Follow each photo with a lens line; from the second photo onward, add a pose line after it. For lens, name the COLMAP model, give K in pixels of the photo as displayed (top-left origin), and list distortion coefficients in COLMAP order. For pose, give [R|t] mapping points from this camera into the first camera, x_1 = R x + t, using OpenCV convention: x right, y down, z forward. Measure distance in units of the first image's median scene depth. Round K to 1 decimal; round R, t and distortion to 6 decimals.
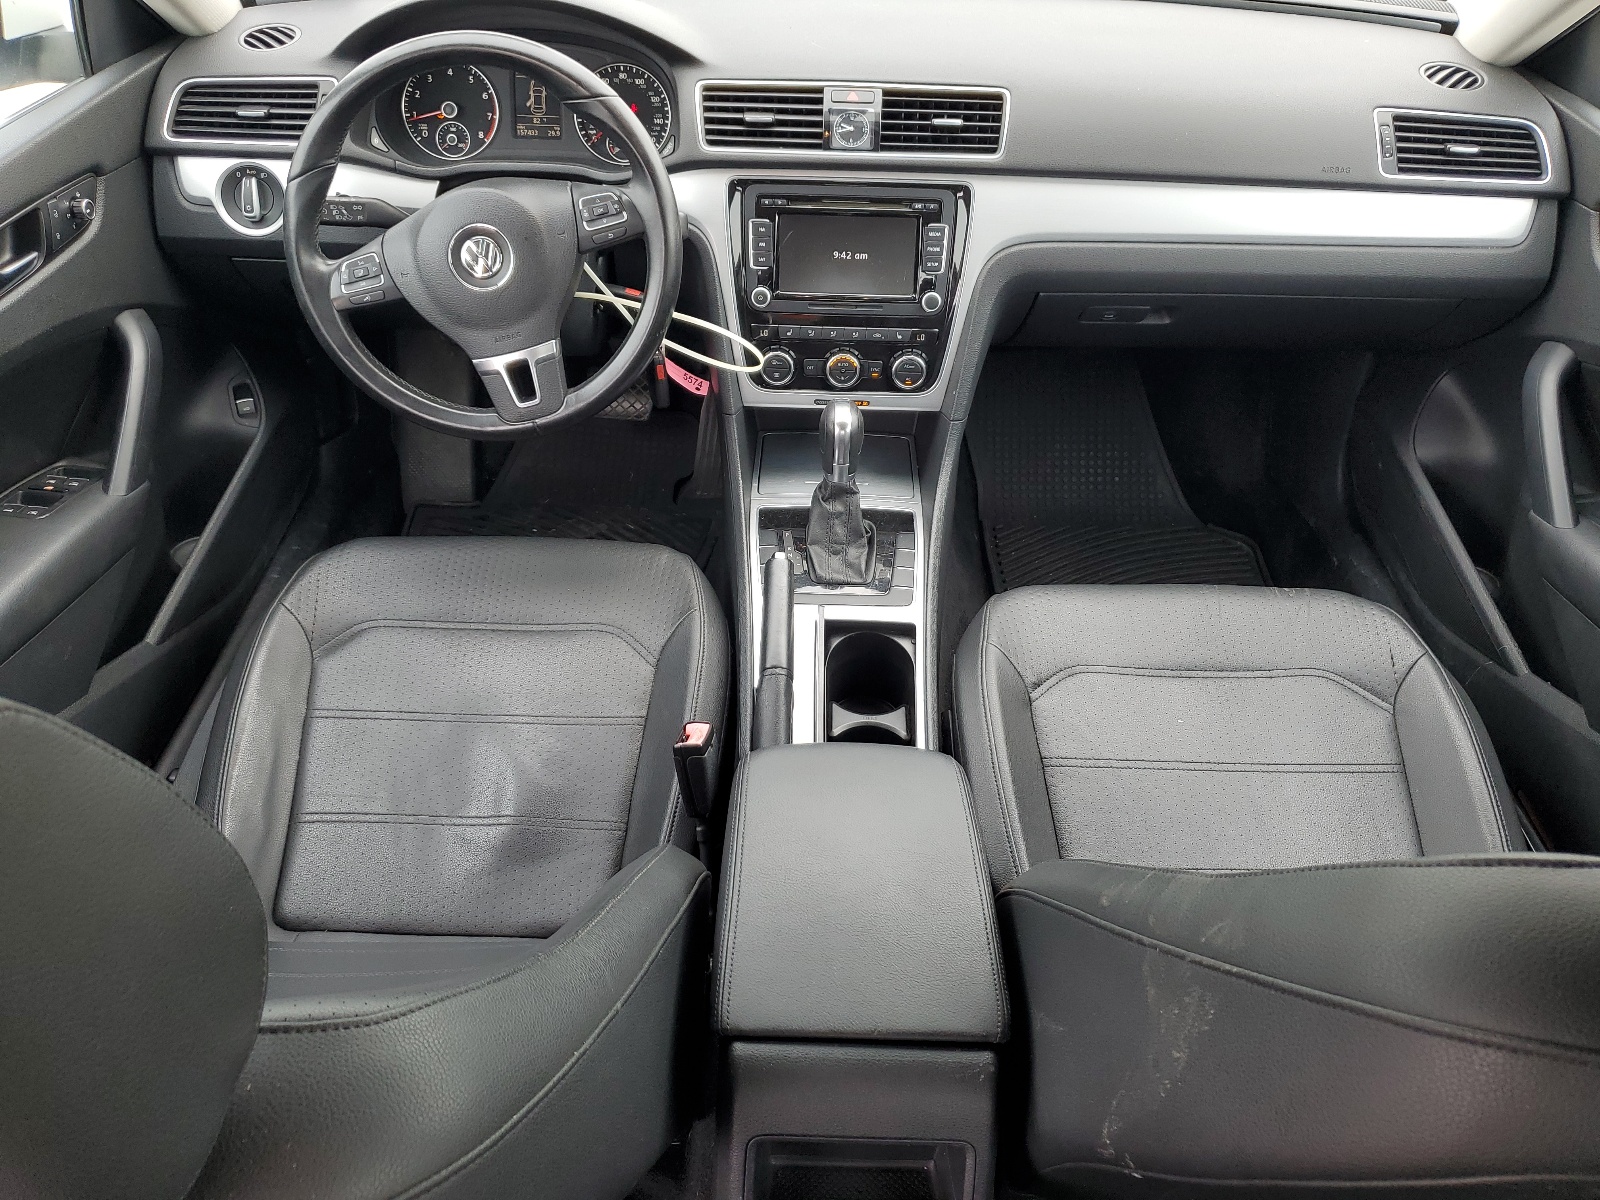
lens RADIAL K [[1215.7, 0, 796.6], [0, 1215.7, 600.4], [0, 0, 1]] dist [-0.004556, -0.001309]
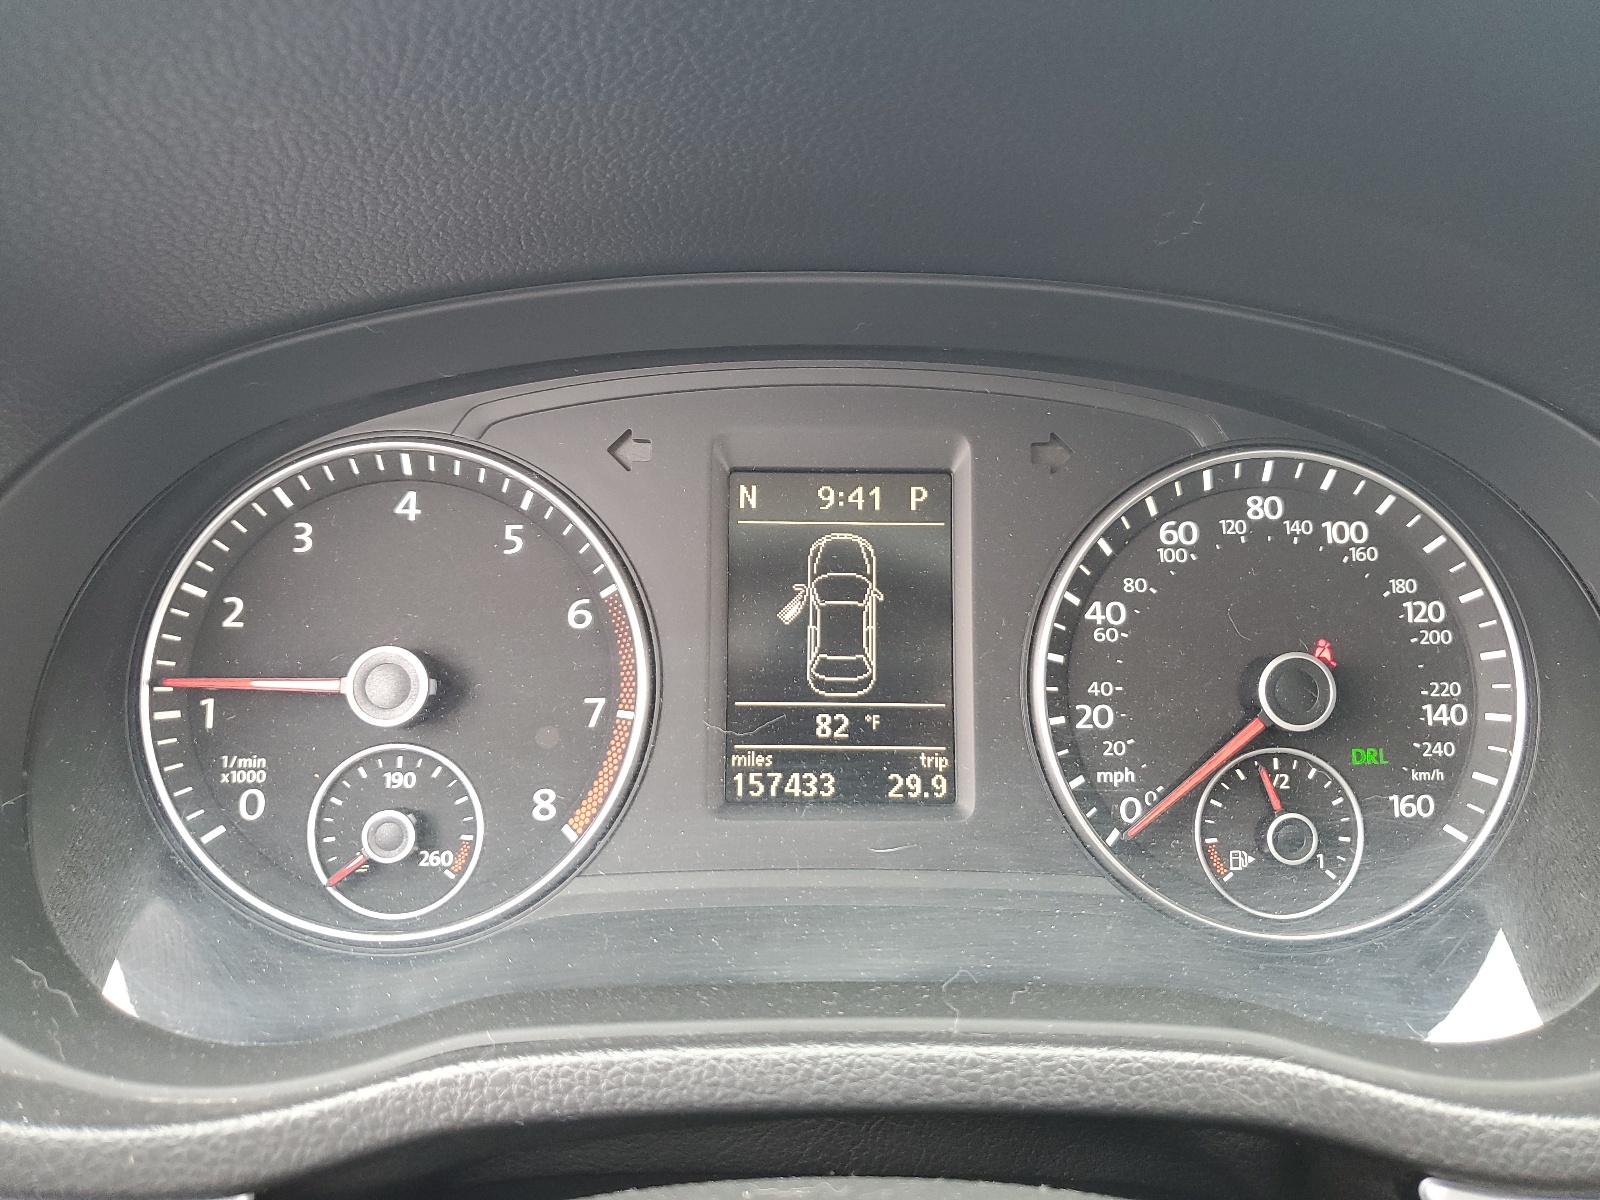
lens RADIAL K [[1215.7, 0, 802.2], [0, 1215.7, 599.8], [0, 0, 1]] dist [-0.004556, -0.001309]
pose [[0.999753, -0.020645, -0.008241, -0.217755], [0.016116, 0.928499, -0.370985, -0.342662], [0.015311, 0.370761, 0.928602, 0.813568]]
